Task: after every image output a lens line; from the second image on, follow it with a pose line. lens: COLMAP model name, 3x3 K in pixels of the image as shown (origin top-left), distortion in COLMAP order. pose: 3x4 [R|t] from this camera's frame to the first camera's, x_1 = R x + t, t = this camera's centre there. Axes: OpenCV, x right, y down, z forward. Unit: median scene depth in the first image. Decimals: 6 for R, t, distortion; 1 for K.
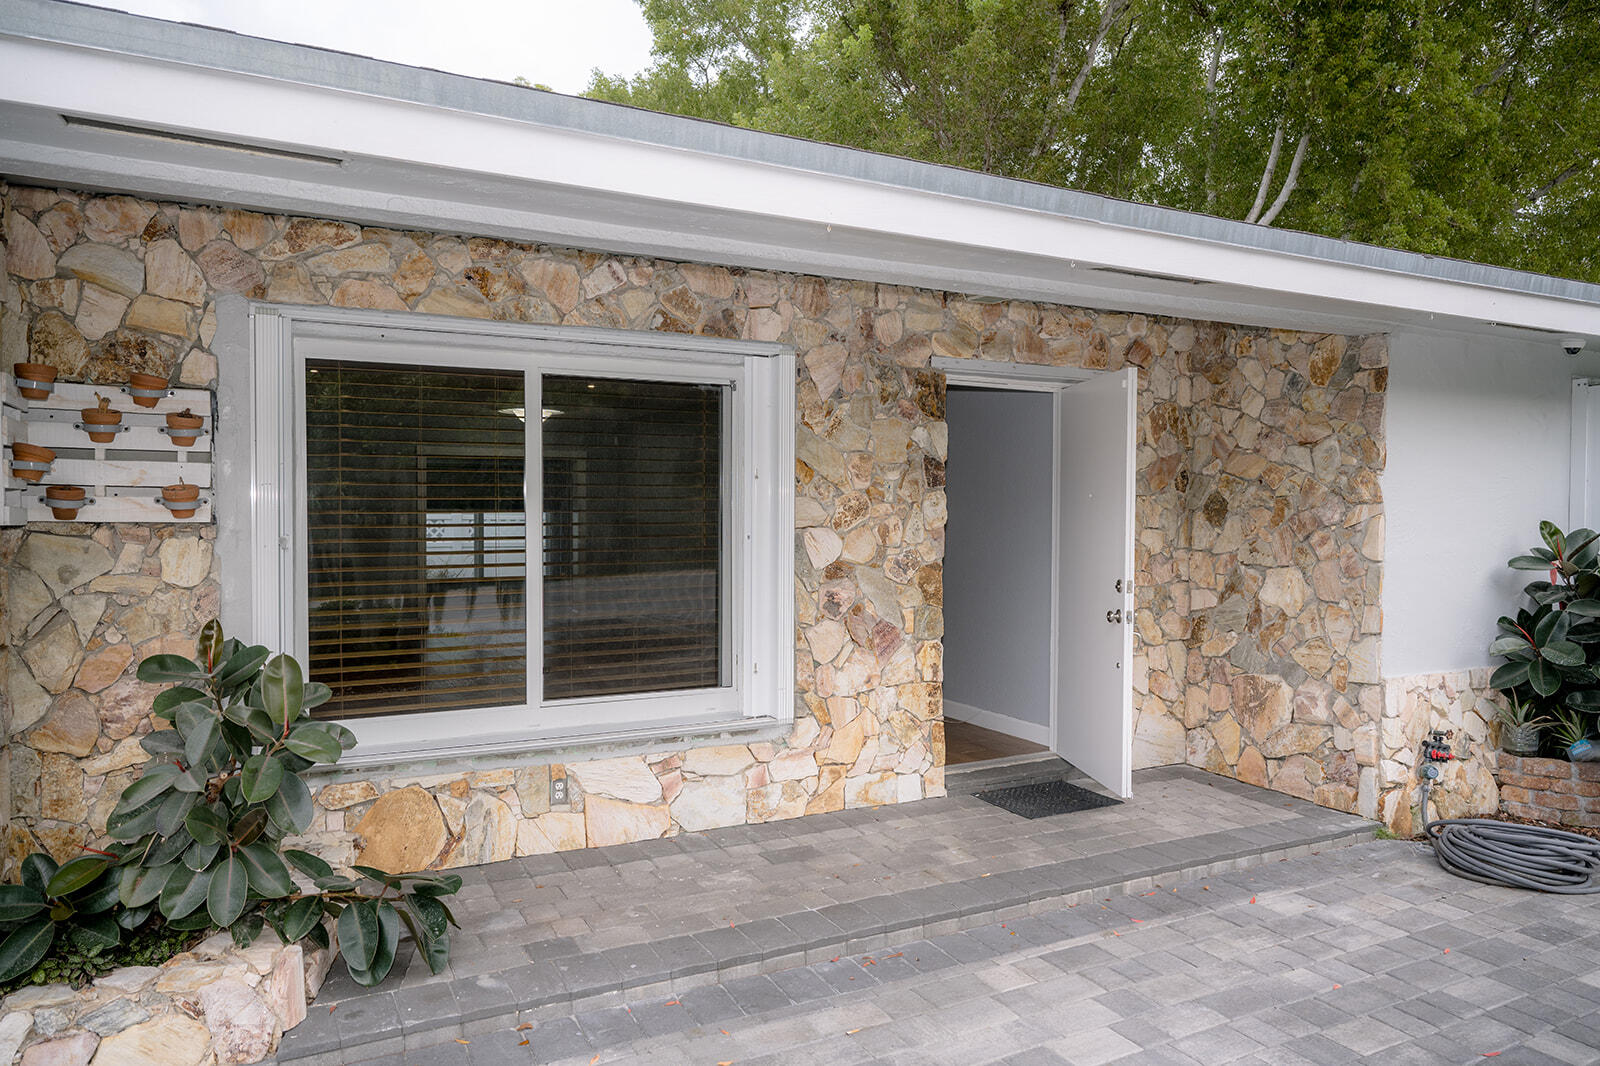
lens RADIAL K [[1108.7, 0, 792.5], [0, 1108.7, 535.9], [0, 0, 1]] dist [0.007814, -0.005822]
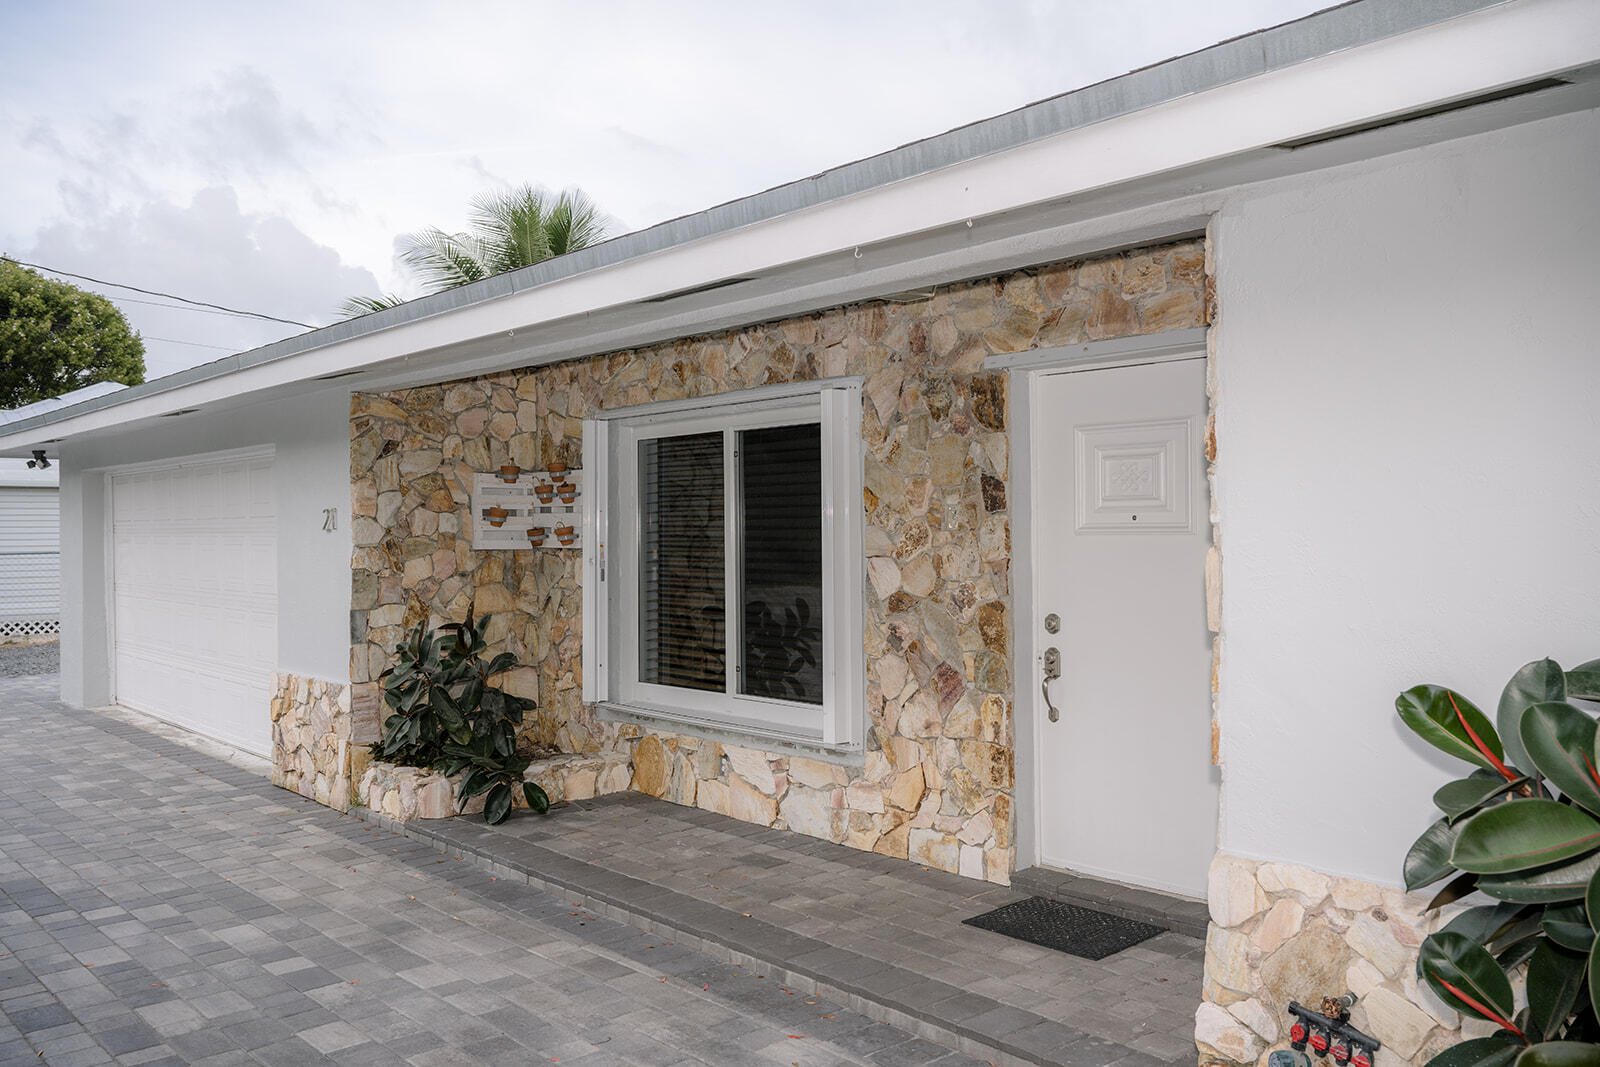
lens RADIAL K [[1349.3, 0, 801.9], [0, 1349.3, 529.3], [0, 0, 1]] dist [-0.011986, 0.000859]
pose [[0.214682, -0.007408, -0.976656, 1.153356], [-0.013508, 0.999853, -0.010554, -0.018416], [0.976590, 0.015458, 0.214551, 0.675480]]
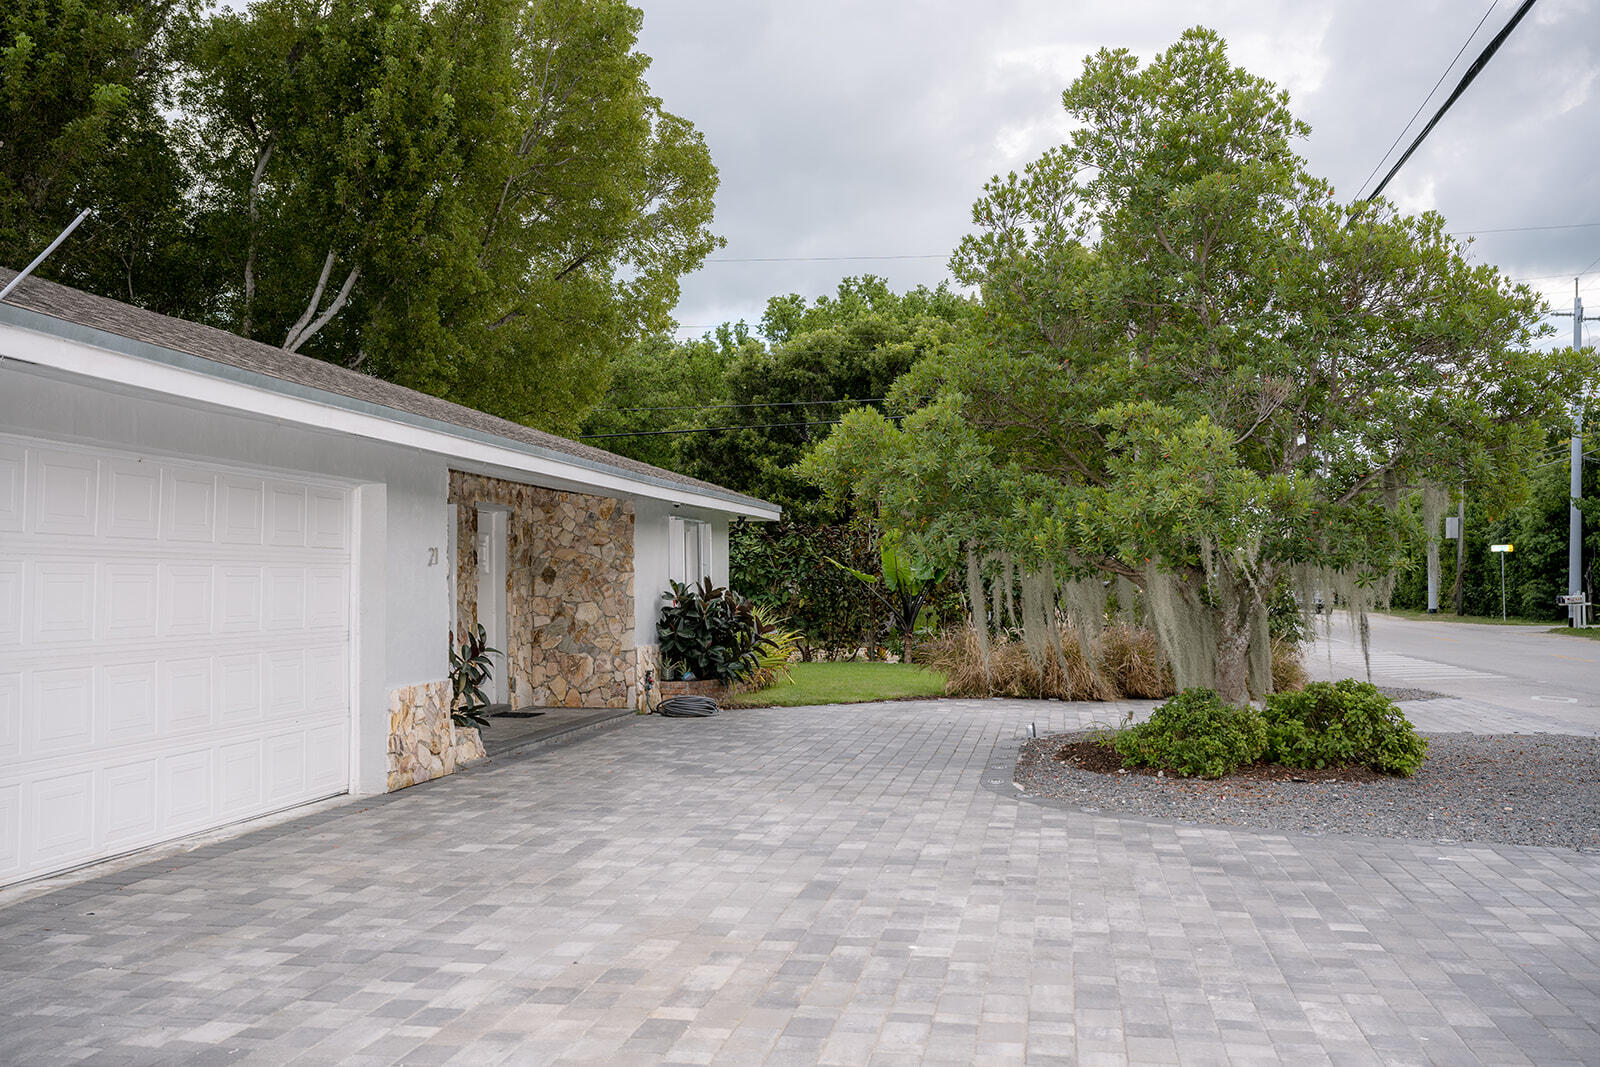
lens RADIAL K [[1661.1, 0, 800.9], [0, 1661.1, 535.4], [0, 0, 1]] dist [0.007053, 0.000000]
pose [[0.611795, 0.010701, 0.790944, -1.989345], [0.028966, 0.998935, -0.035920, 0.029048], [-0.790486, 0.044886, 0.610834, -1.393197]]
